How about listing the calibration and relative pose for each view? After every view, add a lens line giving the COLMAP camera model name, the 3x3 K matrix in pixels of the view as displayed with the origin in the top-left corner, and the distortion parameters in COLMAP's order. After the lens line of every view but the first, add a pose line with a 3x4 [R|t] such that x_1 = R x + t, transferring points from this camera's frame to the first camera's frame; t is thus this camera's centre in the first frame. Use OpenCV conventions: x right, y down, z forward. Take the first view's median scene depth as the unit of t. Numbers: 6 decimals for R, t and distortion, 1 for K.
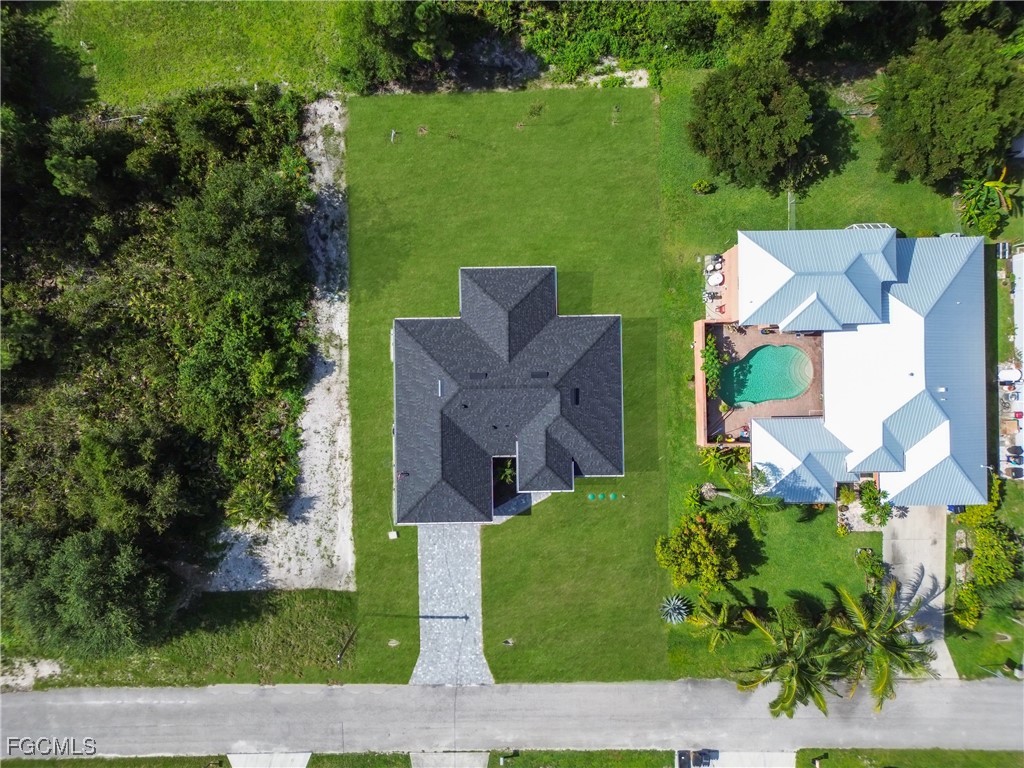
lens RADIAL K [[716.8, 0, 512.0], [0, 716.8, 384.0], [0, 0, 1]] dist [0.072990, -0.085880]
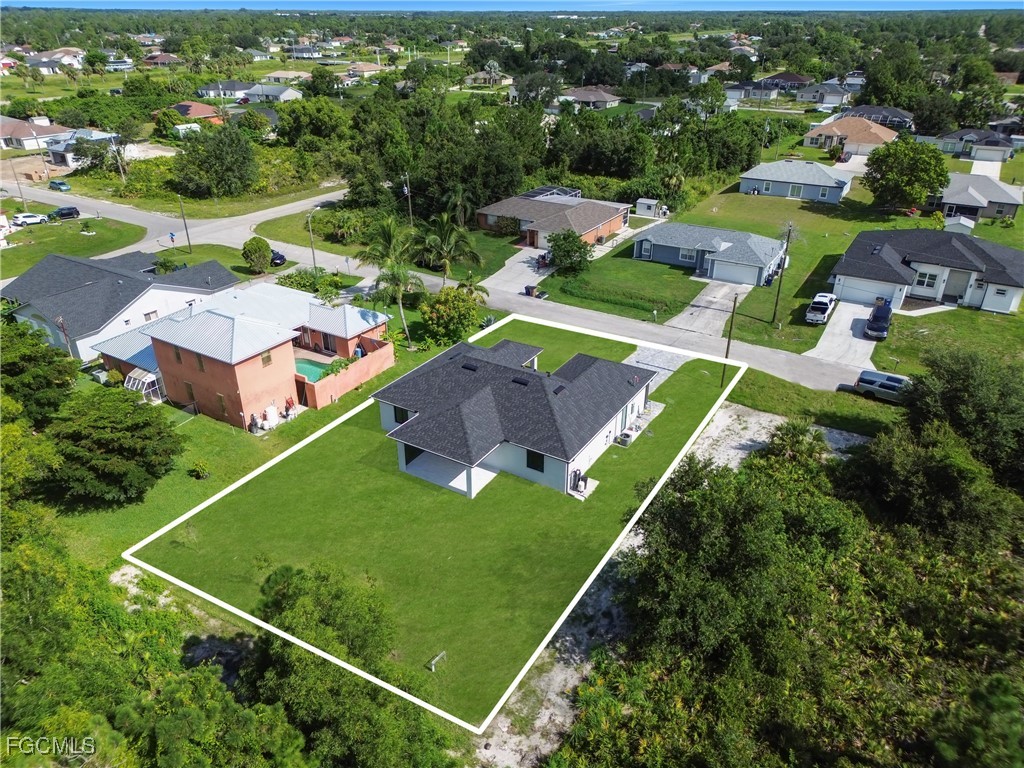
lens RADIAL K [[716.8, 0, 512.0], [0, 716.8, 384.0], [0, 0, 1]] dist [0.072990, -0.085880]
pose [[-0.842509, -0.246068, 0.479195, -0.461721], [0.538681, -0.383512, 0.750161, -0.688636], [-0.000814, 0.890151, 0.455665, 0.489053]]
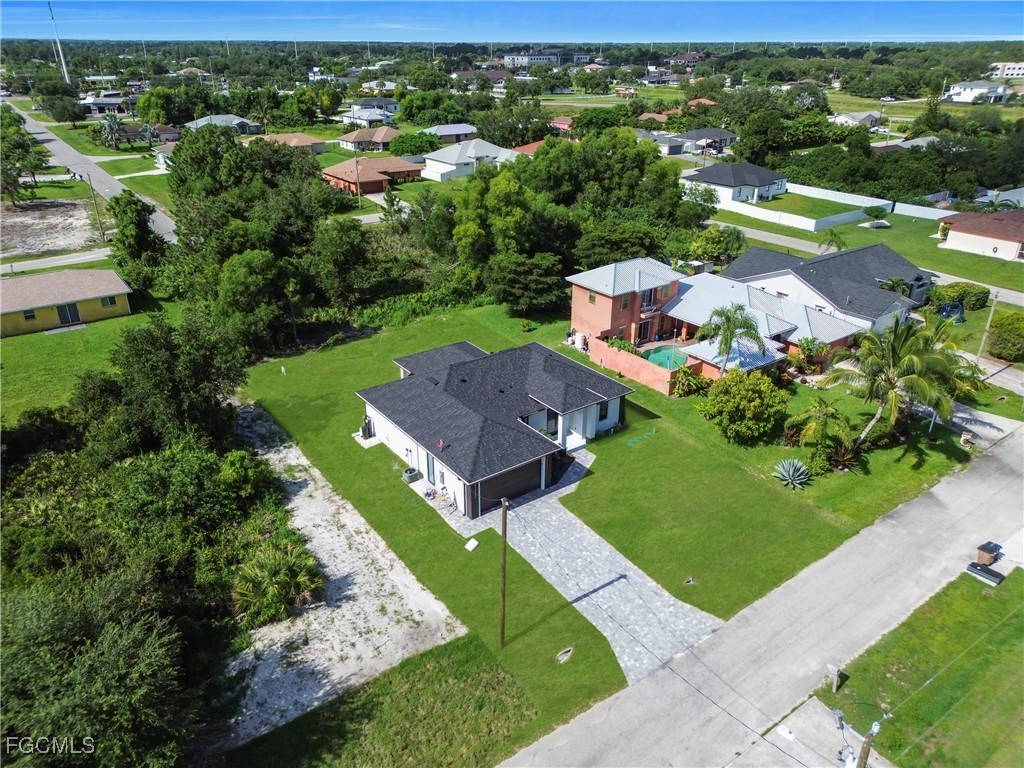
lens RADIAL K [[716.8, 0, 512.0], [0, 716.8, 384.0], [0, 0, 1]] dist [0.072990, -0.085880]
pose [[0.814621, -0.242390, 0.526916, -0.472906], [0.579965, 0.349593, -0.735816, 0.707956], [-0.005852, 0.905004, 0.425363, 0.529298]]
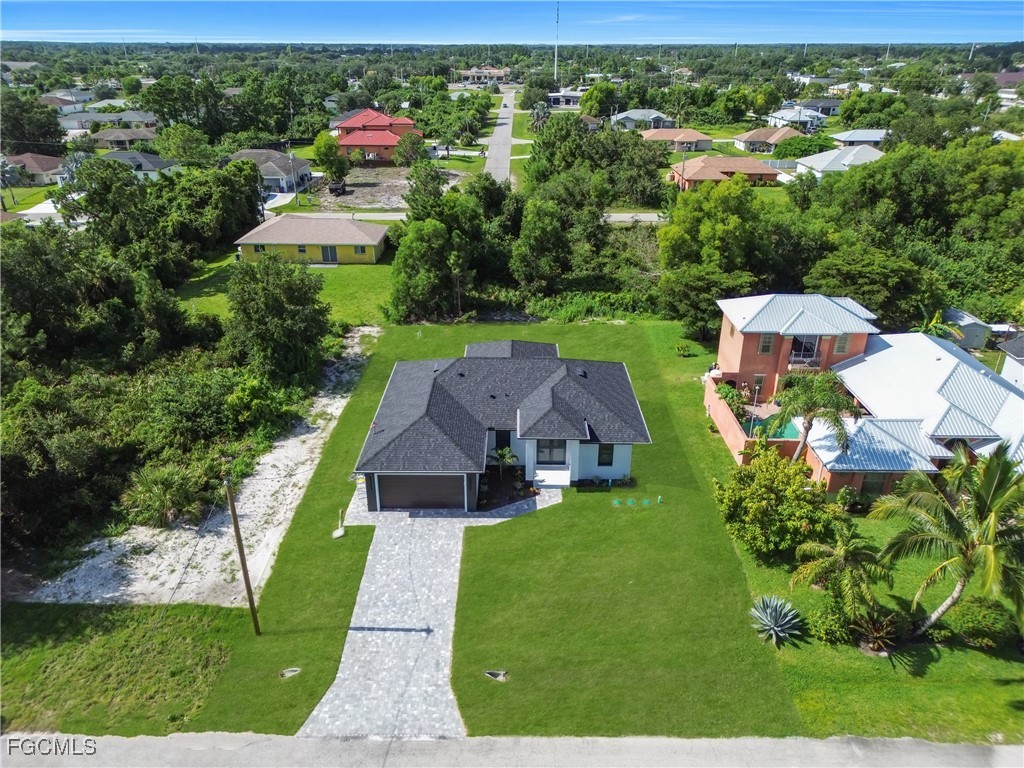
lens RADIAL K [[716.8, 0, 512.0], [0, 716.8, 384.0], [0, 0, 1]] dist [0.072990, -0.085880]
pose [[0.999723, 0.015347, -0.017844, 0.013186], [-0.022678, 0.425345, -0.904747, 0.767753], [-0.006296, 0.904901, 0.425575, 0.561229]]
